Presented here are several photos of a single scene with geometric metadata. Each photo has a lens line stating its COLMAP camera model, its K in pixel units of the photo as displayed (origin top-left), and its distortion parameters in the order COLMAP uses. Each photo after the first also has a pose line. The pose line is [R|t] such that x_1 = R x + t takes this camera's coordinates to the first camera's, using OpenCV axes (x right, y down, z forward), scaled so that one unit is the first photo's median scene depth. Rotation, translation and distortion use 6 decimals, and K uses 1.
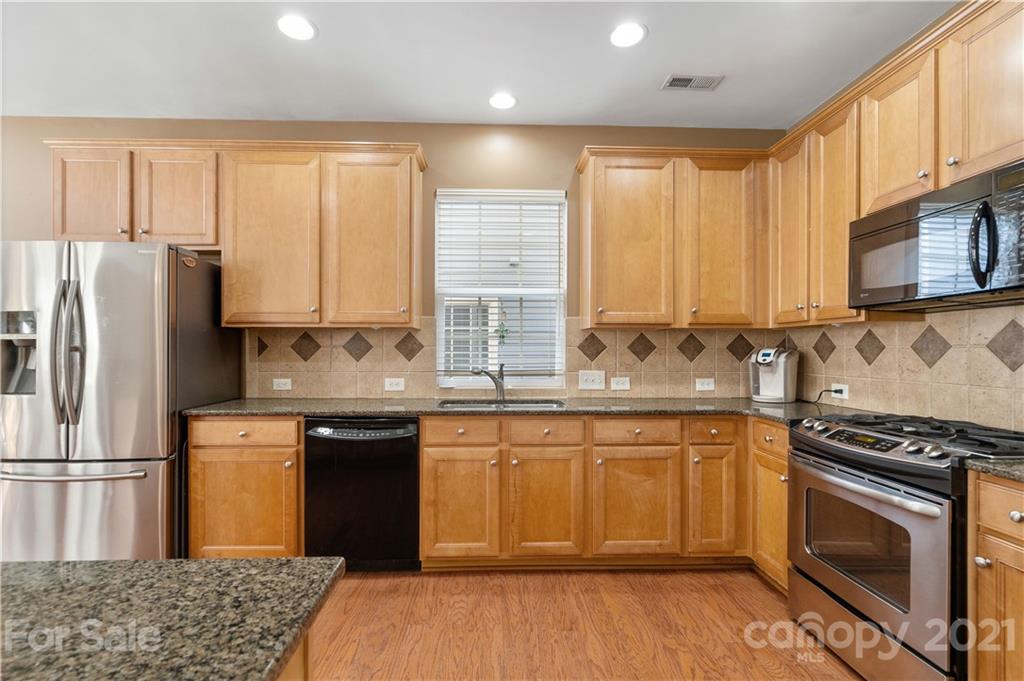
lens RADIAL K [[475.1, 0, 497.9], [0, 475.1, 344.8], [0, 0, 1]] dist [-0.000465, -0.000130]
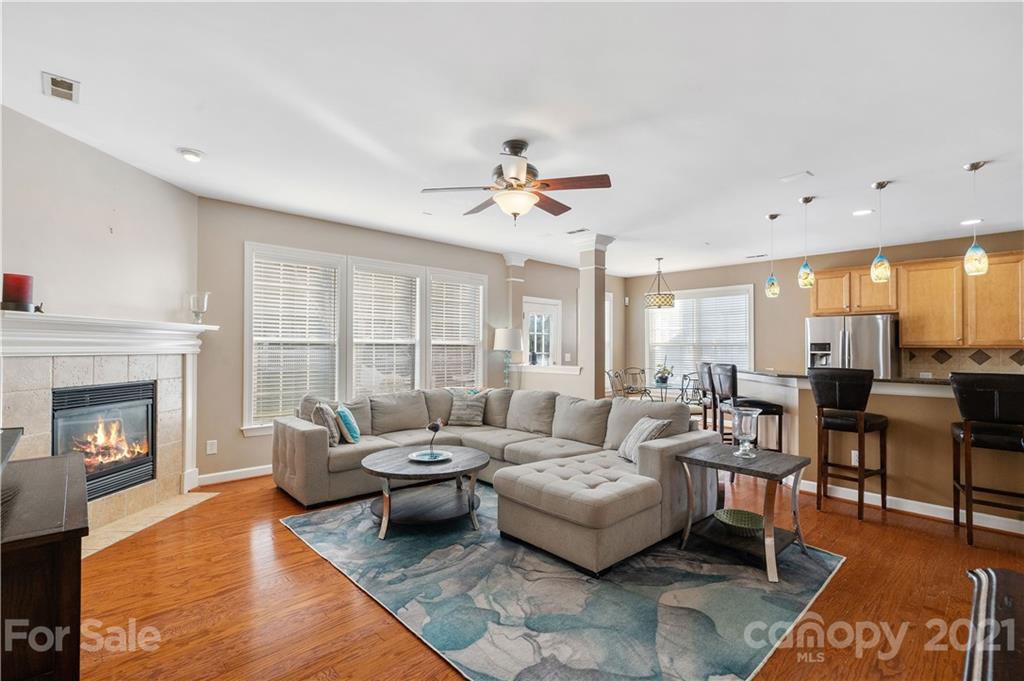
lens RADIAL K [[462.4, 0, 512.0], [0, 462.4, 340.5], [0, 0, 1]] dist [0.000009, -0.000028]
pose [[0.658140, -0.005348, -0.752876, -0.158243], [0.002692, 0.999985, -0.004751, -0.064856], [0.752891, 0.001100, 0.658145, -1.750437]]
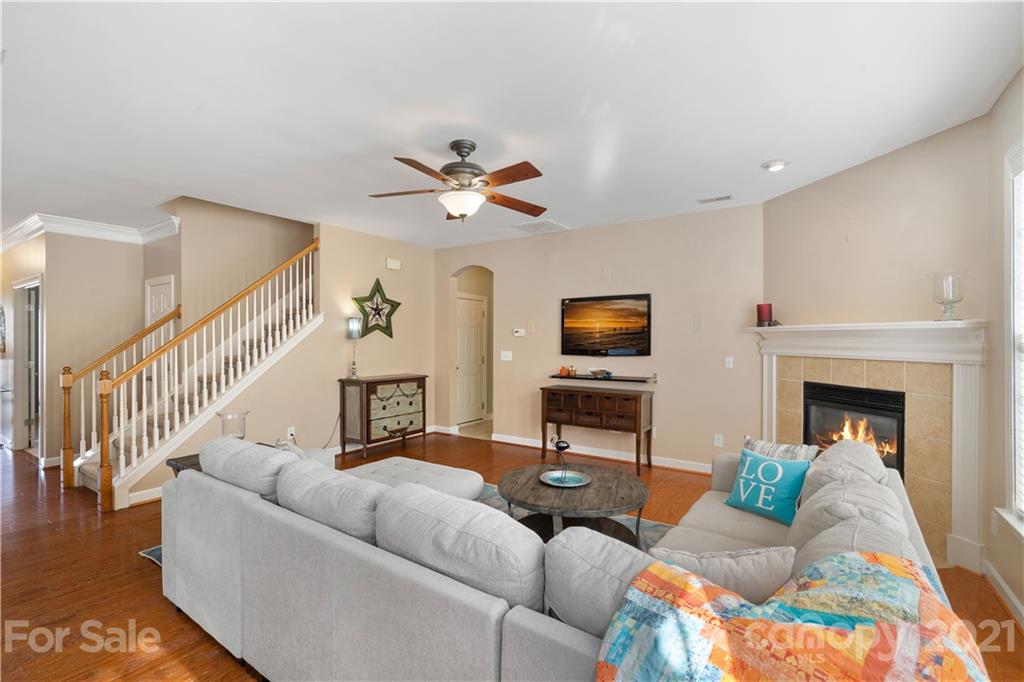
lens RADIAL K [[470.5, 0, 514.8], [0, 470.5, 344.7], [0, 0, 1]] dist [0.018982, -0.000097]
pose [[-0.808585, -0.001691, 0.588377, -1.776800], [-0.002890, 0.999995, -0.001097, -0.068461], [-0.588372, -0.002587, -0.808586, -0.154035]]
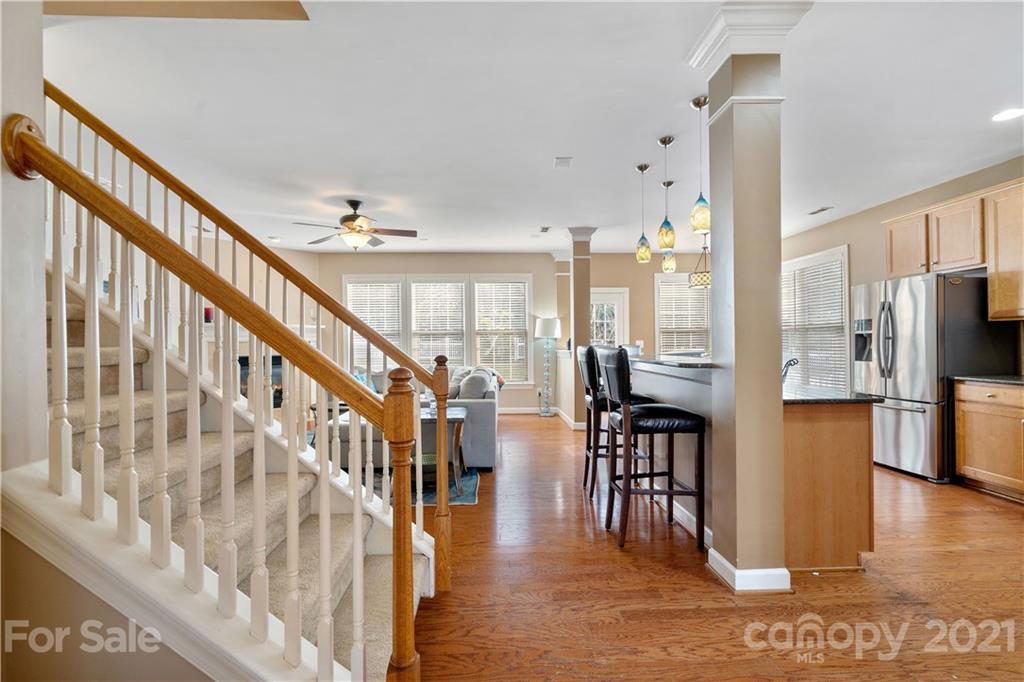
lens RADIAL K [[462.4, 0, 512.0], [0, 462.4, 341.0], [0, 0, 1]] dist [0.000009, -0.000028]
pose [[0.005448, -0.001806, -0.999984, 0.777006], [0.020453, 0.999789, -0.001695, -0.005782], [0.999776, -0.020443, 0.005483, -0.414754]]
